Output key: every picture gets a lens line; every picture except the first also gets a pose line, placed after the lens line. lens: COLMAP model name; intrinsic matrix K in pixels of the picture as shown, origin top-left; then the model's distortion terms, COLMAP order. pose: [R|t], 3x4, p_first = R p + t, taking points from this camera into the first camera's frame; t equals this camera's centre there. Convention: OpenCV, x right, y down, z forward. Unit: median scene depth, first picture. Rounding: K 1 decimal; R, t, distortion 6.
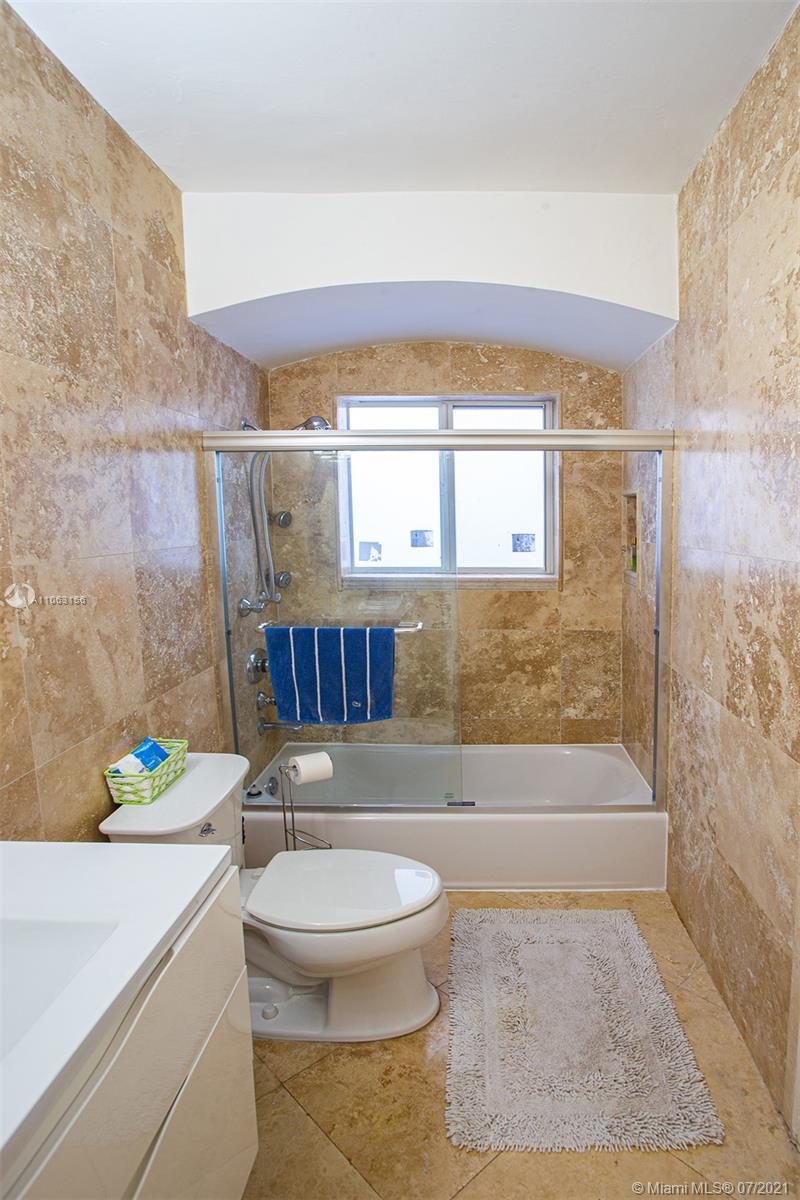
lens RADIAL K [[598.6, 0, 400.4], [0, 598.6, 598.3], [0, 0, 1]] dist [-0.052336, 0.017517]
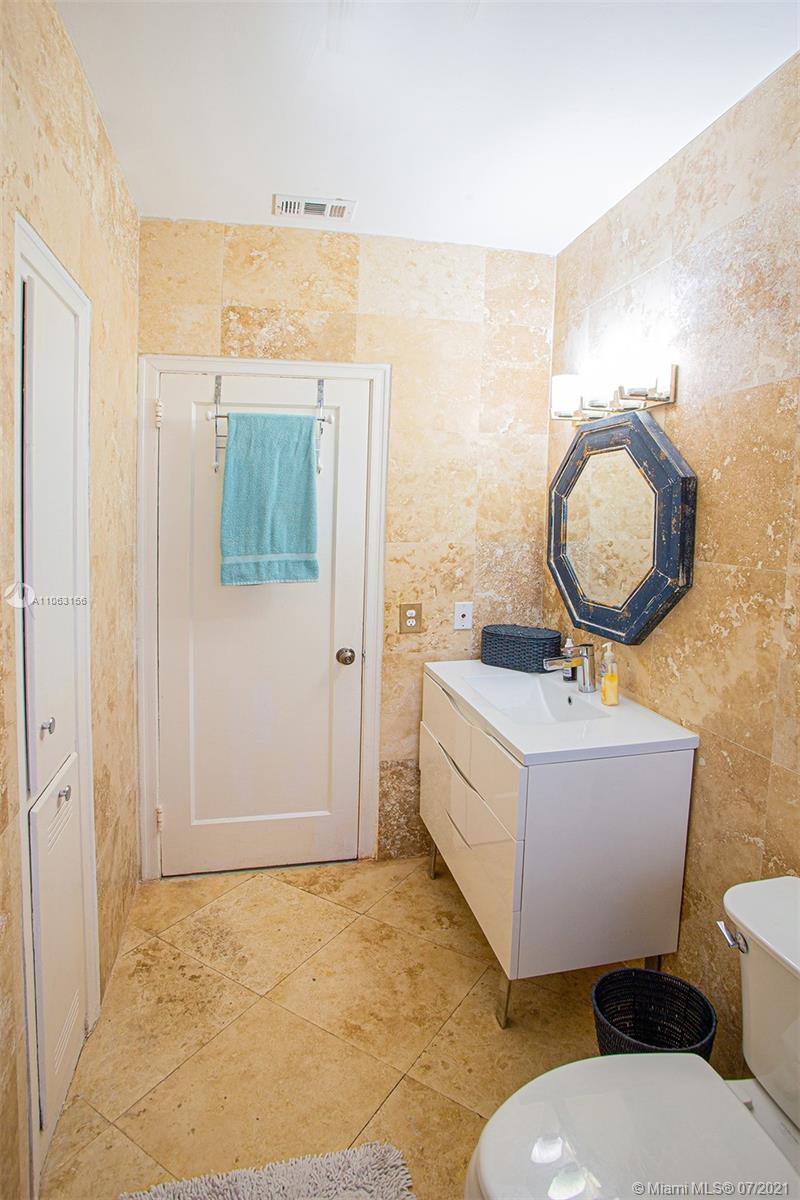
lens RADIAL K [[598.6, 0, 397.8], [0, 598.6, 599.4], [0, 0, 1]] dist [-0.052336, 0.017517]
pose [[-0.937708, 0.063905, -0.341496, 0.389756], [-0.033812, 0.961485, 0.272770, -0.277983], [0.345775, 0.267325, -0.899432, 1.742343]]
